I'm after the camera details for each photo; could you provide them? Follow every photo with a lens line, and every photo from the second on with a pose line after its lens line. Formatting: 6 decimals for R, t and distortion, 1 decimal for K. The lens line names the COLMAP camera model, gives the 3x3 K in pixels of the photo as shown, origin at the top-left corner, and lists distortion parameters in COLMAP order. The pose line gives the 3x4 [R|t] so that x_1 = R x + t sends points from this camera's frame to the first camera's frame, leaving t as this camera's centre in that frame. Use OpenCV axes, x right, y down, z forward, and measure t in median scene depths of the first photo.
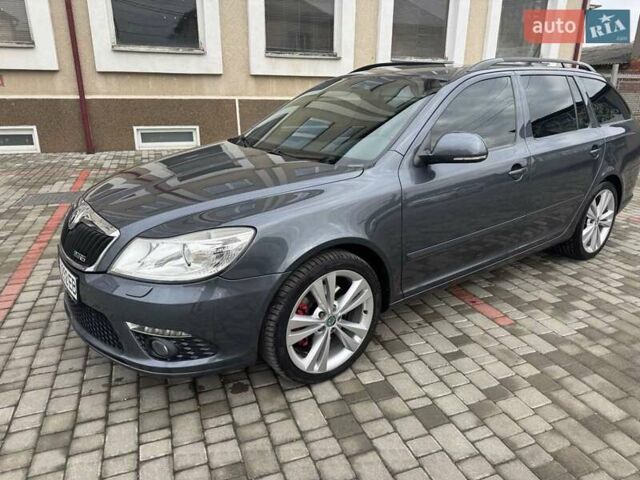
lens RADIAL K [[451.4, 0, 320.0], [0, 451.4, 240.0], [0, 0, 1]] dist [0.005236, -0.008025]
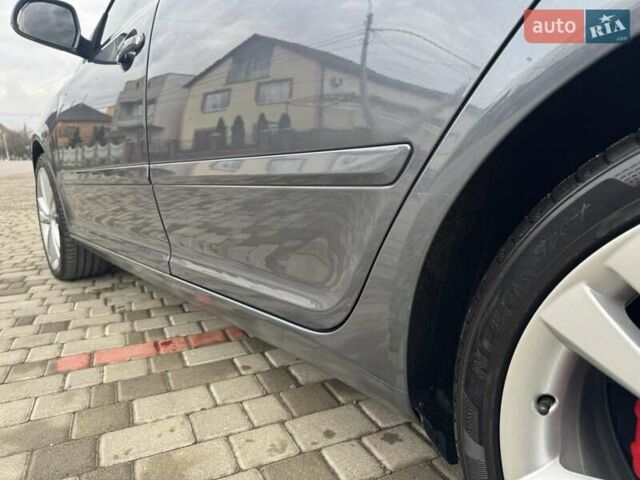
lens RADIAL K [[444.4, 0, 320.0], [0, 444.4, 240.0], [0, 0, 1]] dist [0.057116, -0.071170]
pose [[0.065668, 0.171699, -0.982958, 0.985921], [-0.312713, 0.939002, 0.143129, -0.113476], [0.947575, 0.297984, 0.115355, 1.288183]]
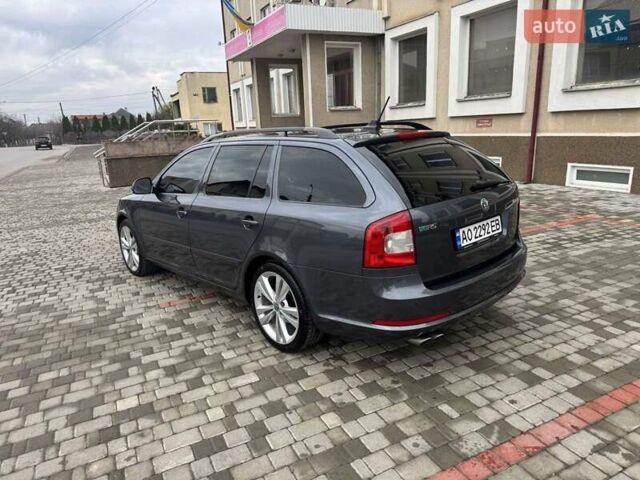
lens RADIAL K [[444.4, 0, 320.0], [0, 444.4, 240.0], [0, 0, 1]] dist [0.057116, -0.071170]
pose [[0.106240, 0.232726, -0.966722, 2.072974], [-0.273761, 0.941497, 0.196568, -0.517567], [0.955912, 0.243767, 0.163736, 1.332564]]
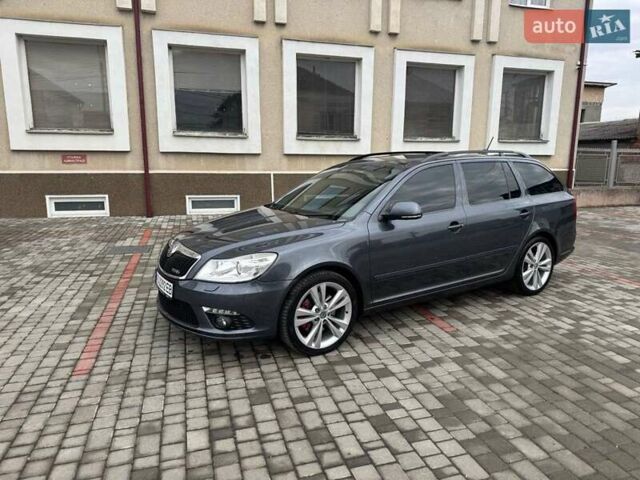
lens RADIAL K [[444.4, 0, 320.0], [0, 444.4, 240.0], [0, 0, 1]] dist [0.057116, -0.071170]
pose [[0.997587, 0.008193, -0.068938, 0.103201], [-0.018121, 0.989317, -0.144647, 0.124241], [0.067017, 0.145547, 0.987079, -0.520749]]
